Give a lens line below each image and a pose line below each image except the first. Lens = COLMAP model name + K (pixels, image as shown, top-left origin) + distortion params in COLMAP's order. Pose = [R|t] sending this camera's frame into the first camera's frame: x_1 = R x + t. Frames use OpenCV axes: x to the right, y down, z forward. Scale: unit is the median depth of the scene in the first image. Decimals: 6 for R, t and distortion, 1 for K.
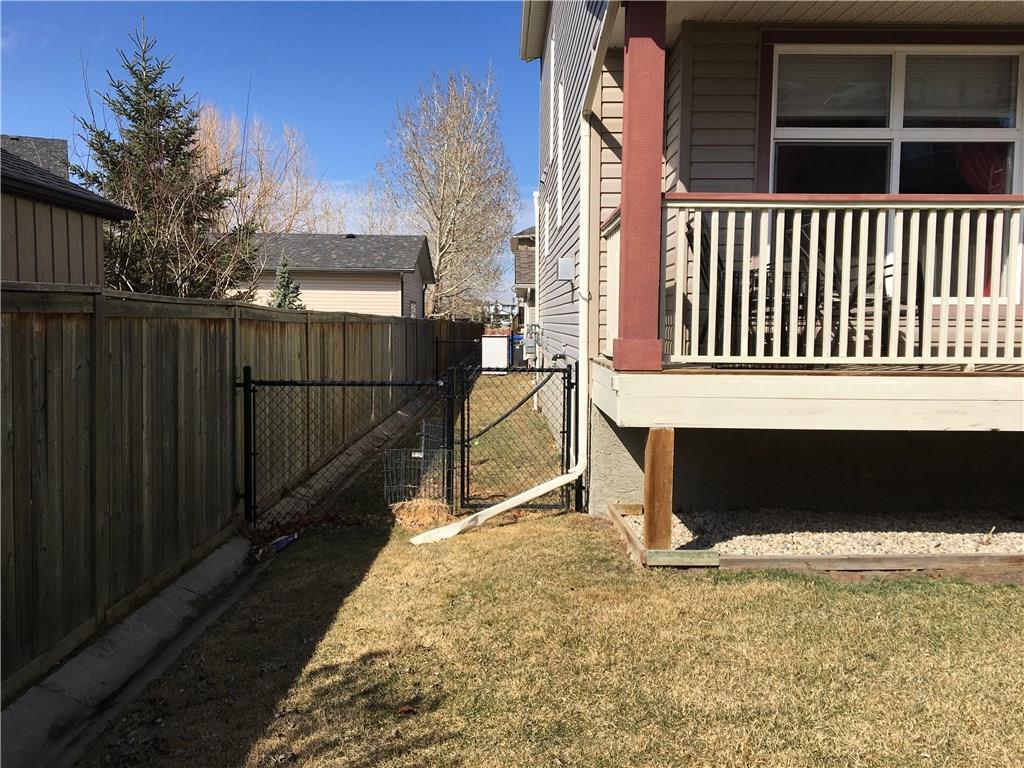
lens RADIAL K [[853.5, 0, 512.8], [0, 853.5, 370.7], [0, 0, 1]] dist [0.101343, -0.145027]
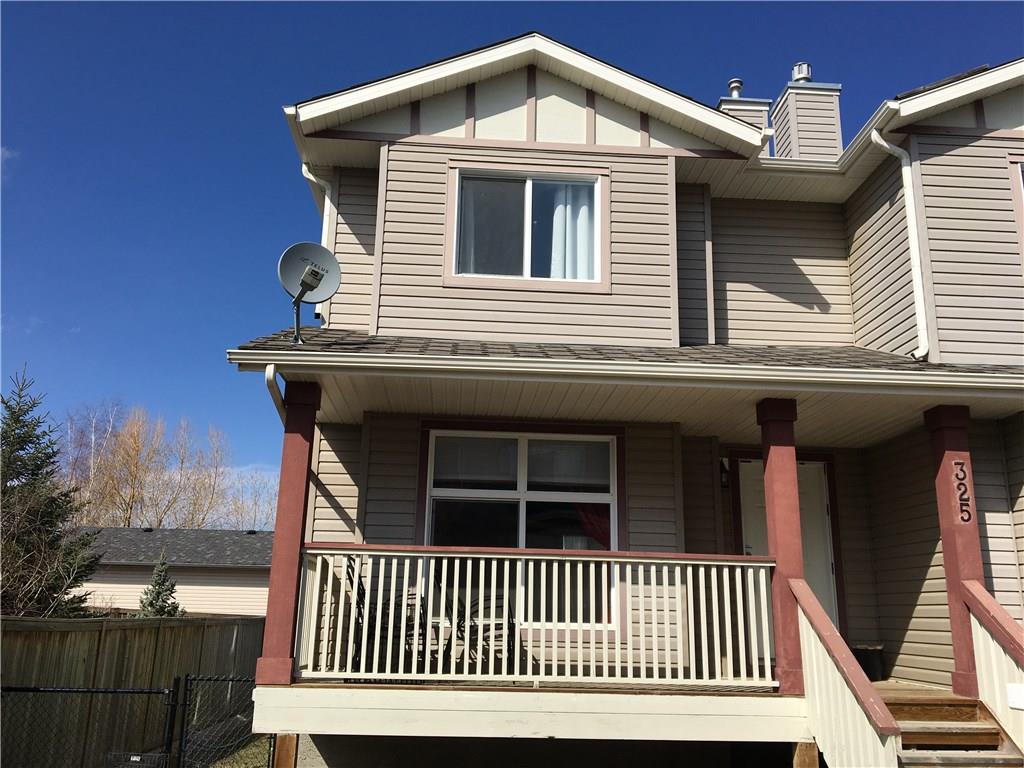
lens RADIAL K [[853.5, 0, 512.8], [0, 853.5, 370.7], [0, 0, 1]] dist [0.101343, -0.145027]
pose [[0.998529, 0.031644, 0.044021, 0.361809], [-0.015493, 0.944672, -0.327649, -0.020110], [-0.051954, 0.326485, 0.943773, -0.315837]]
